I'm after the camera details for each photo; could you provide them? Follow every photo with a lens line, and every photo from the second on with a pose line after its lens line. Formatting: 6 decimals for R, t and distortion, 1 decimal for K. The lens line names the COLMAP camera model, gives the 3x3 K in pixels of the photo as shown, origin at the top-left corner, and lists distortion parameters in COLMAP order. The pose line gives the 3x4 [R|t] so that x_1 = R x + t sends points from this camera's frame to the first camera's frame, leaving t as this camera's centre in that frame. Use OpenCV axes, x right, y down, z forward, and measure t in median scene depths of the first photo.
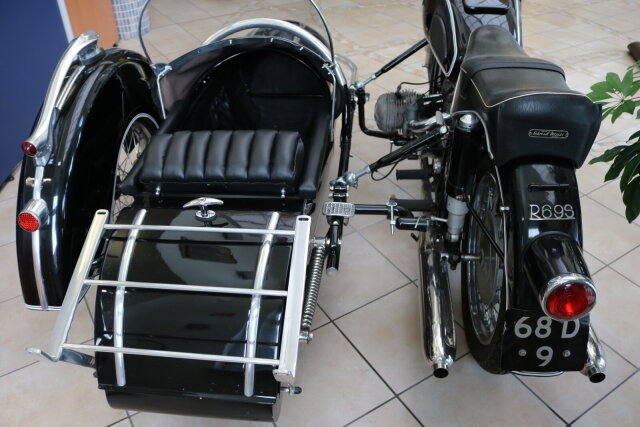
lens RADIAL K [[516.4, 0, 320.7], [0, 516.4, 214.1], [0, 0, 1]] dist [-0.119020, 0.042880]
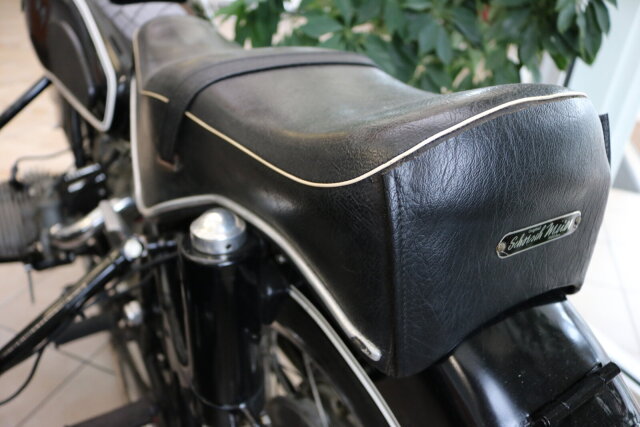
lens RADIAL K [[516.4, 0, 315.0], [0, 516.4, 210.4], [0, 0, 1]] dist [-0.119020, 0.042880]
pose [[0.786770, -0.219703, 0.576822, 0.103635], [0.288347, 0.957094, -0.028755, -0.115491], [-0.545756, 0.188949, 0.816363, 0.474612]]
